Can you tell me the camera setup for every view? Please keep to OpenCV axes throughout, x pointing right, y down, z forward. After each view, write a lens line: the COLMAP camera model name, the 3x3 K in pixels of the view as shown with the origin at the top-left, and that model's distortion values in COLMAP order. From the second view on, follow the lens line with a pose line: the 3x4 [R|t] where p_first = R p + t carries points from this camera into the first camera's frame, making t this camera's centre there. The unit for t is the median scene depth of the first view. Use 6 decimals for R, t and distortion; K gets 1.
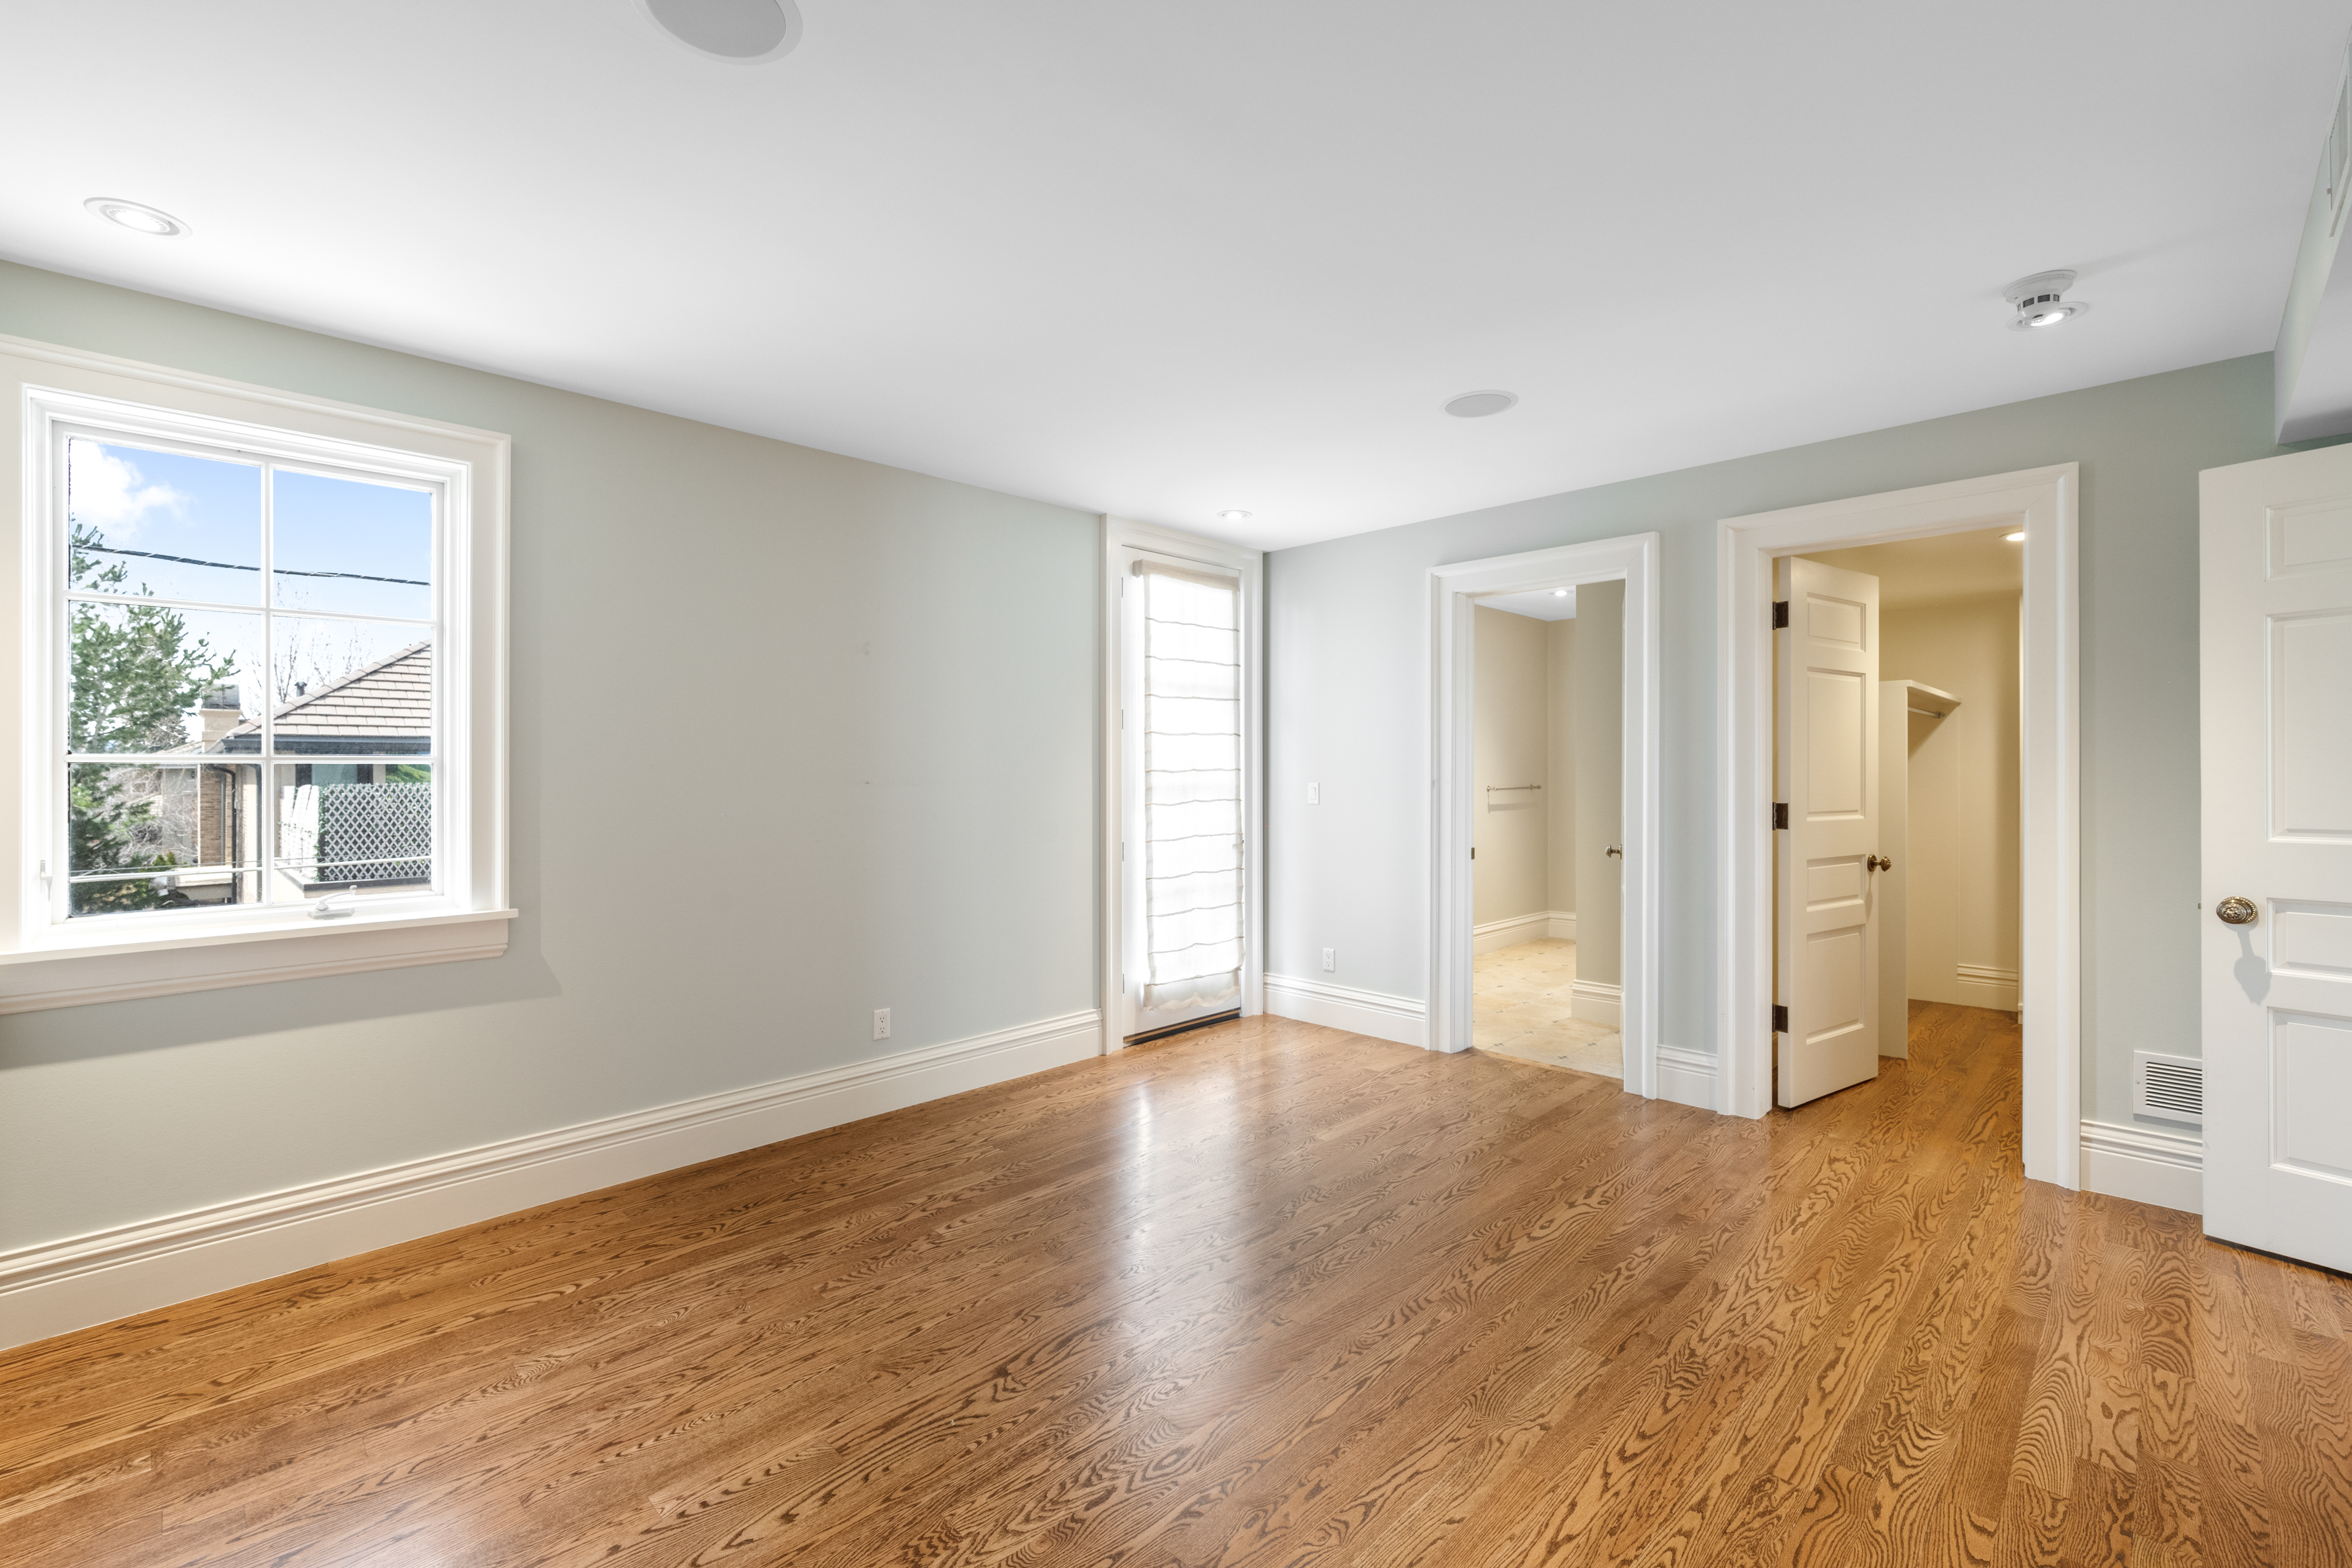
lens RADIAL K [[984.1, 0, 1172.9], [0, 984.1, 778.6], [0, 0, 1]] dist [-0.006818, 0.000993]
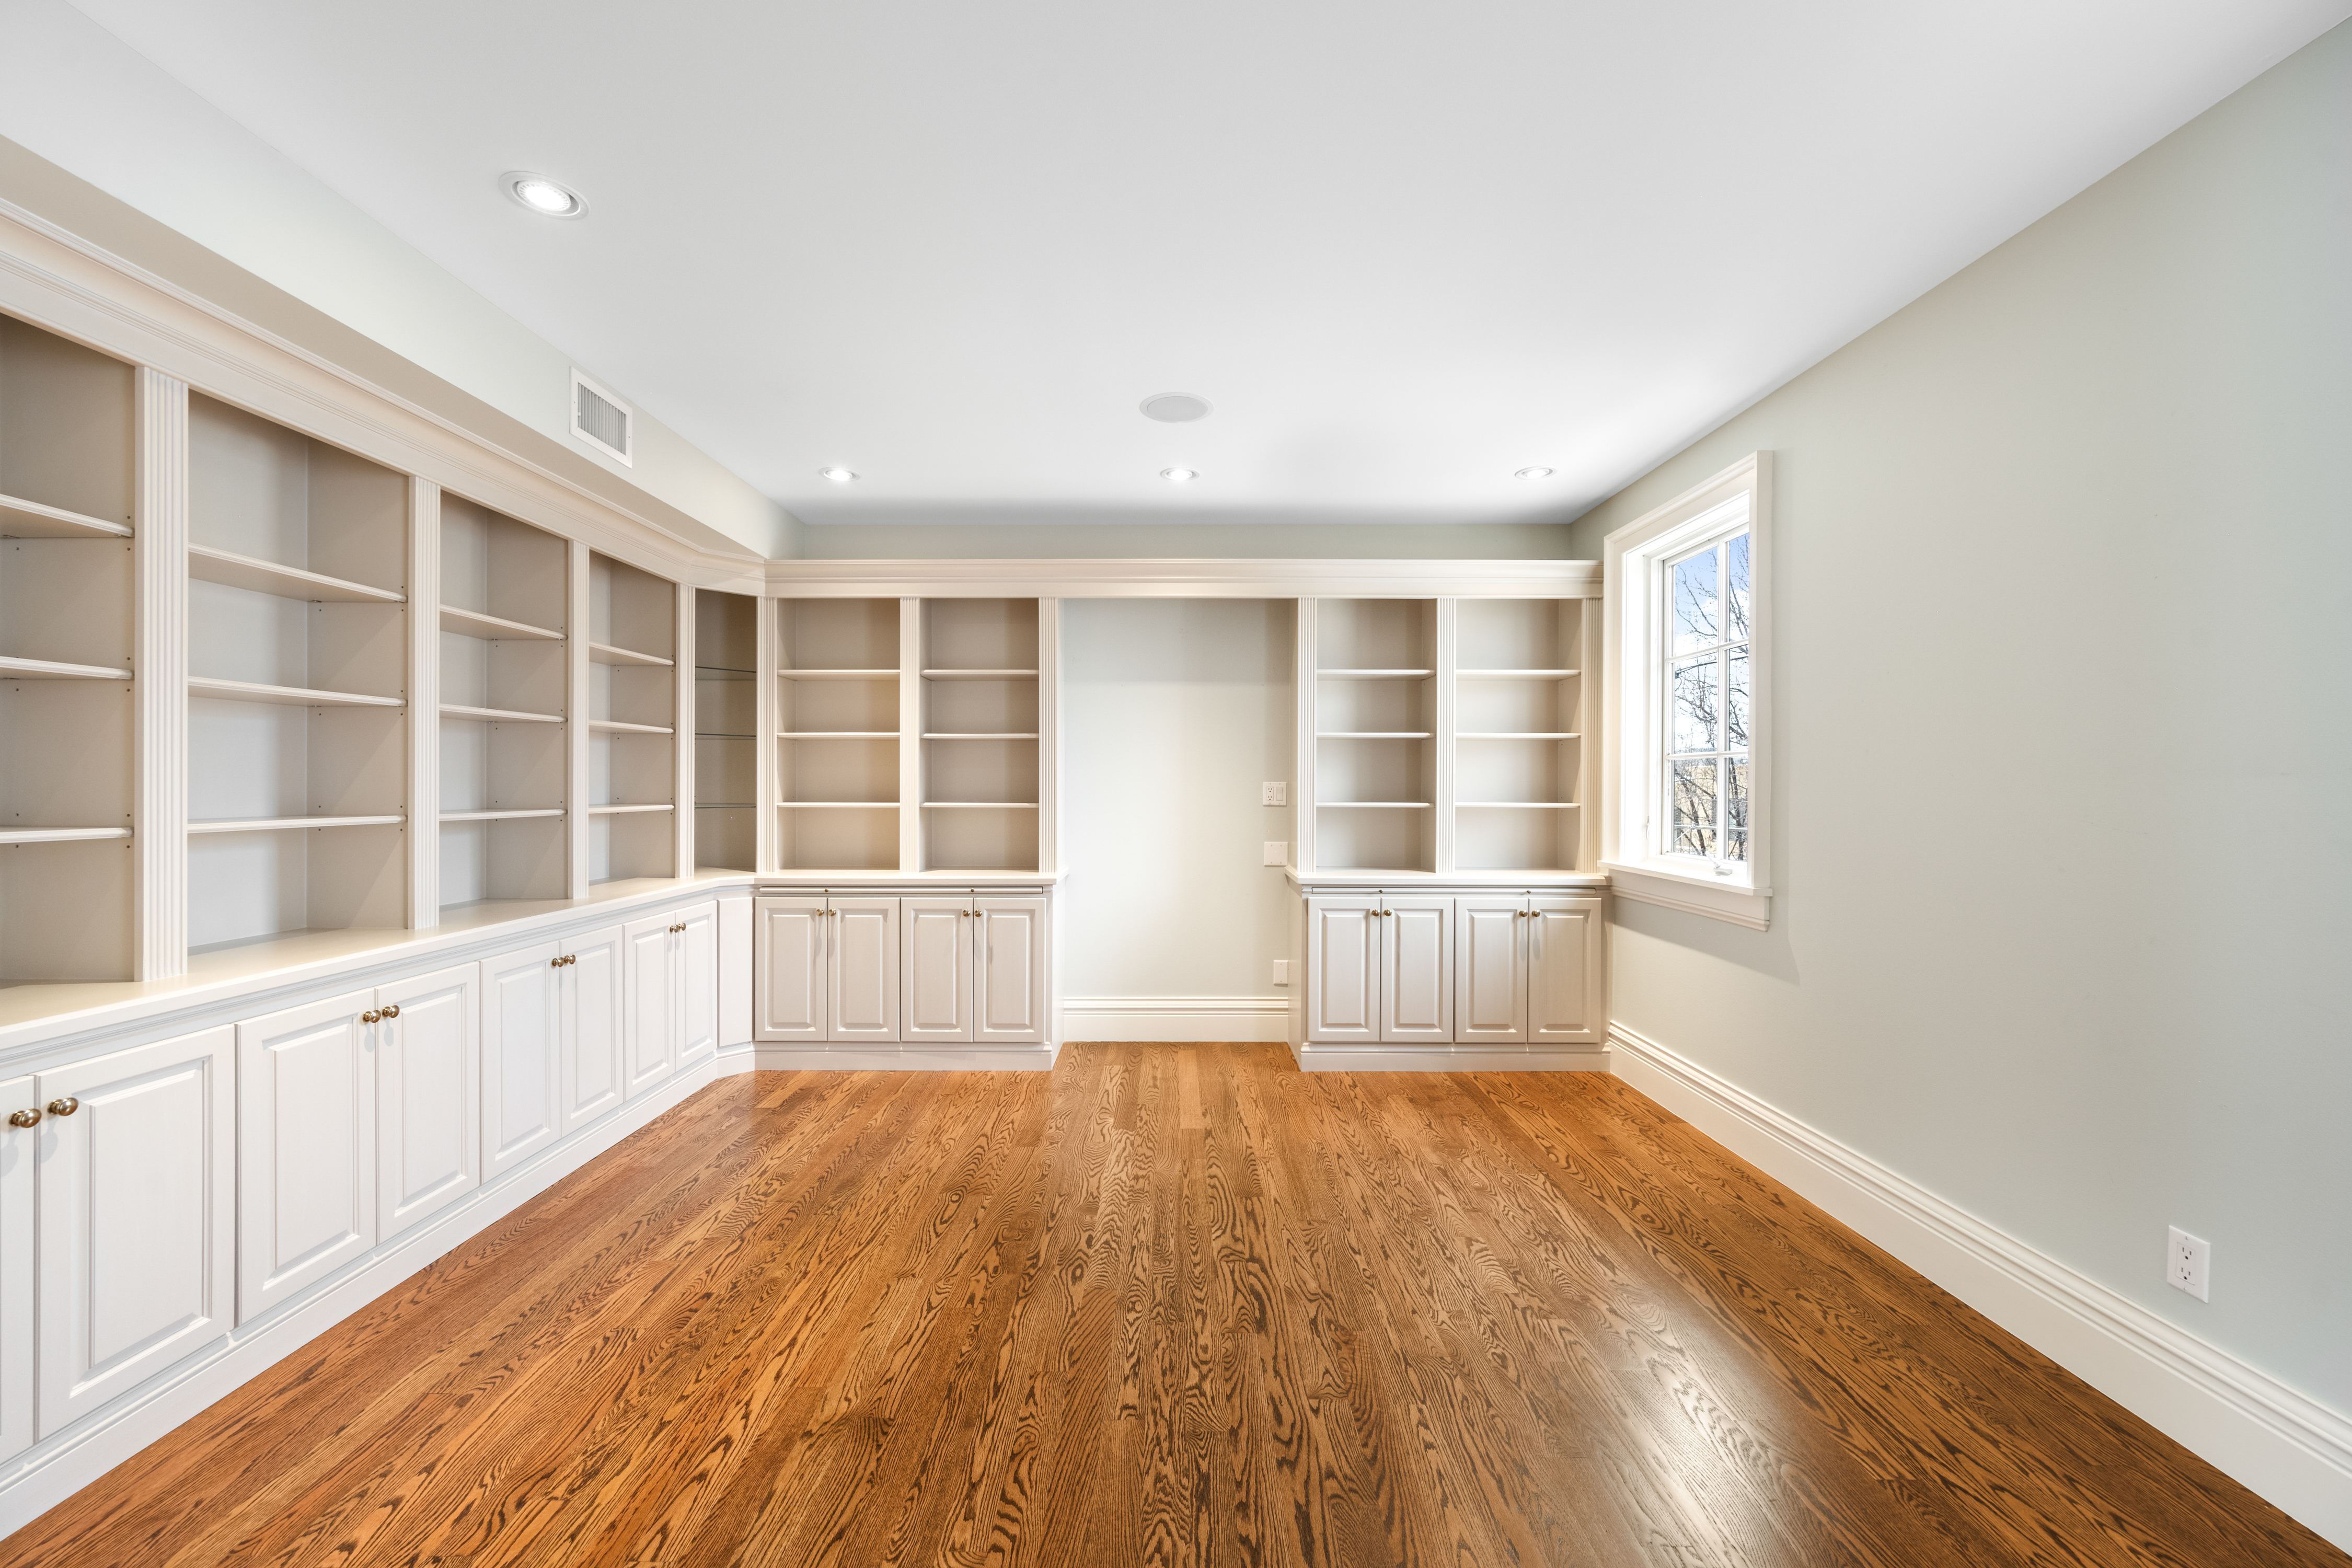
lens RADIAL K [[955.3, 0, 1174.6], [0, 955.3, 781.7], [0, 0, 1]] dist [0.001079, -0.000088]
pose [[-0.710394, 0.003670, -0.703794, 0.708210], [-0.000207, 0.999985, 0.005423, 0.011604], [0.703804, 0.003998, -0.710383, 1.739225]]
